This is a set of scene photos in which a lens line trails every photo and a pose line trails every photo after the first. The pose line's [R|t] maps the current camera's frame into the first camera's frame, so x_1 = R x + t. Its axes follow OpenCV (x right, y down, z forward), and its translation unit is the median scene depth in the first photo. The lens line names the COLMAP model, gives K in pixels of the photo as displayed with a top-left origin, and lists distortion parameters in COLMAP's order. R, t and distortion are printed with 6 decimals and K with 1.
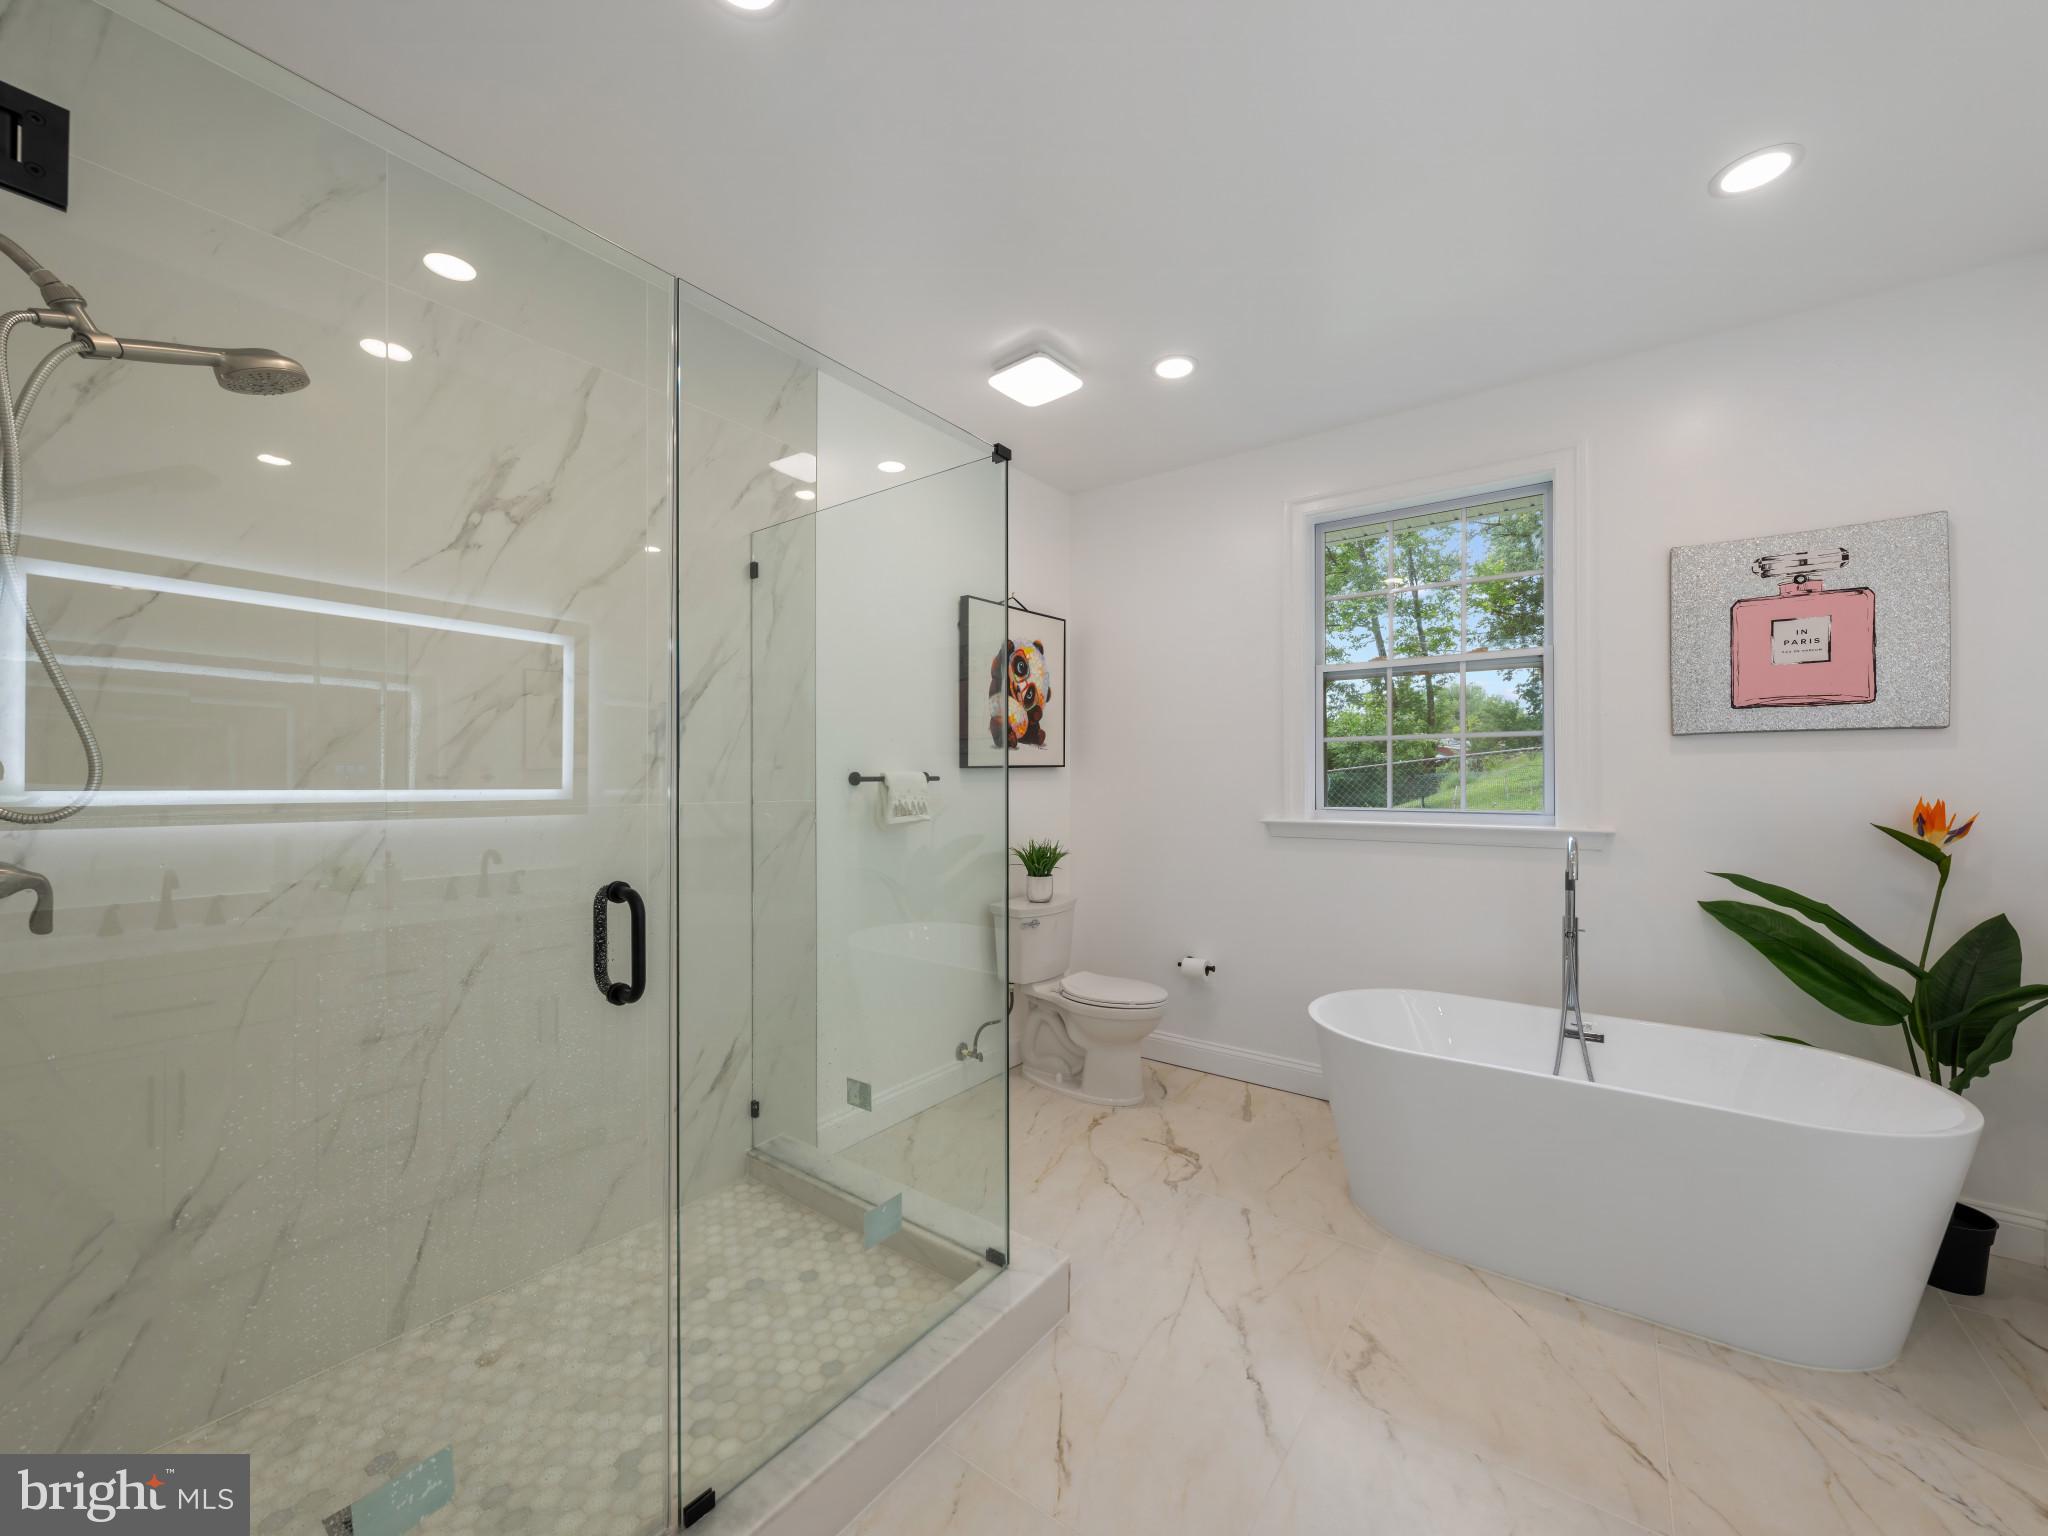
lens RADIAL K [[792.0, 0, 1025.2], [0, 792.0, 785.3], [0, 0, 1]] dist [-0.001087, -0.000062]
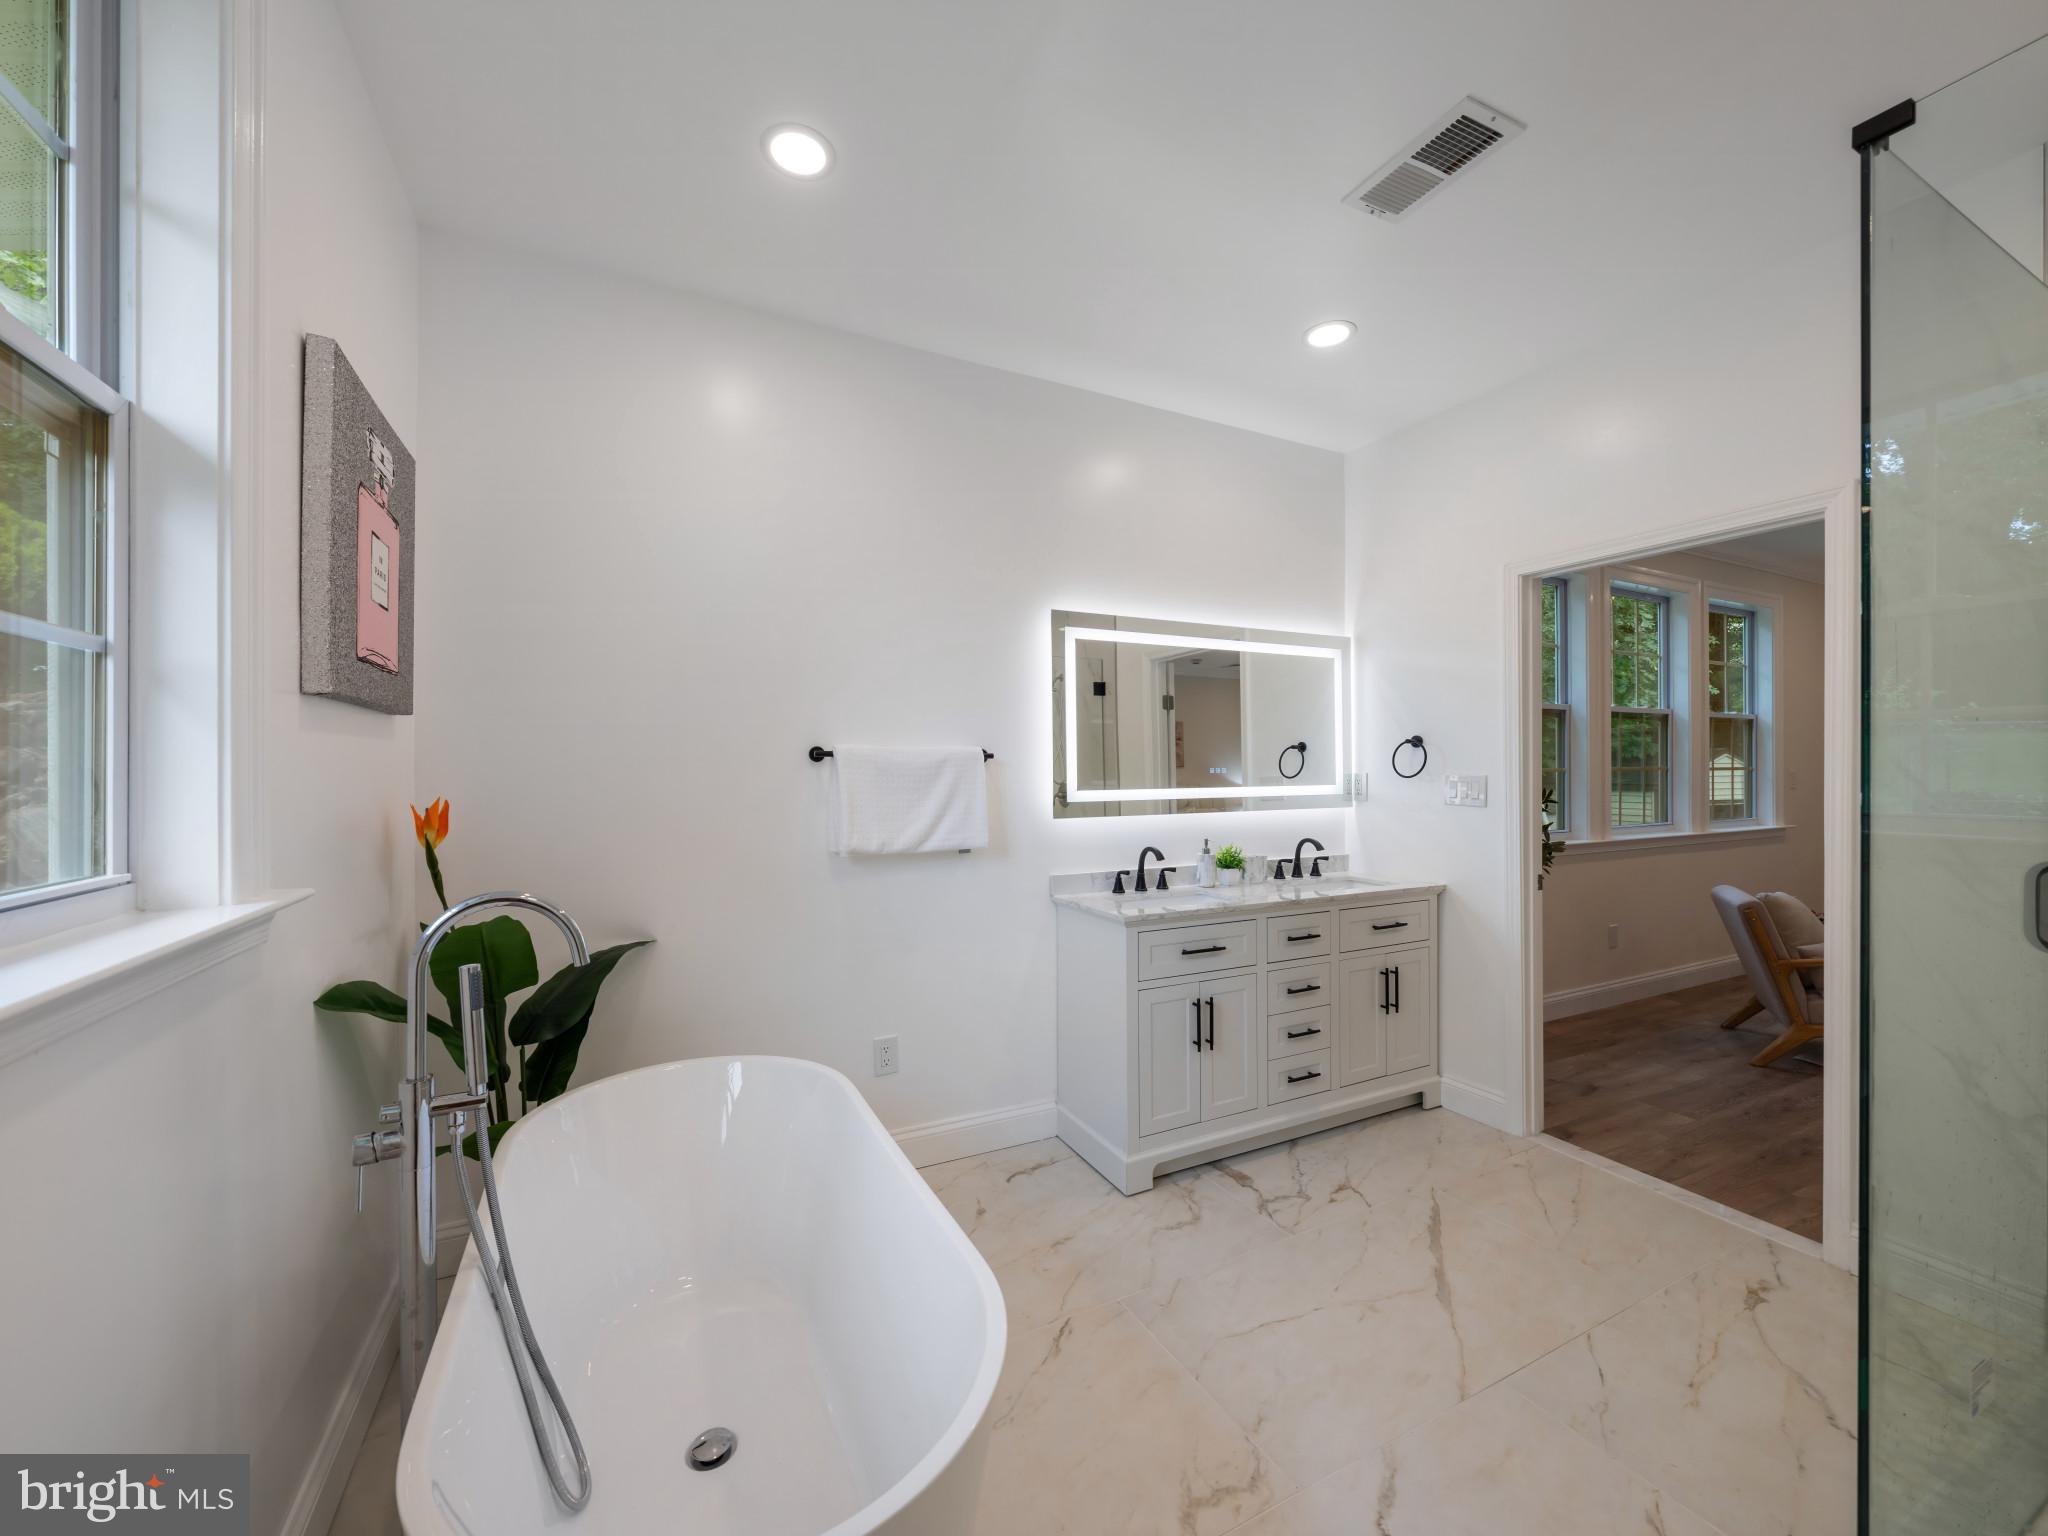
lens RADIAL K [[792.3, 0, 1023.7], [0, 792.3, 769.1], [0, 0, 1]] dist [0.001128, -0.000555]
pose [[-0.894025, 0.004232, 0.447998, 0.186530], [0.007017, 0.999965, 0.004556, -0.013691], [-0.447963, 0.007217, -0.894023, 1.381531]]
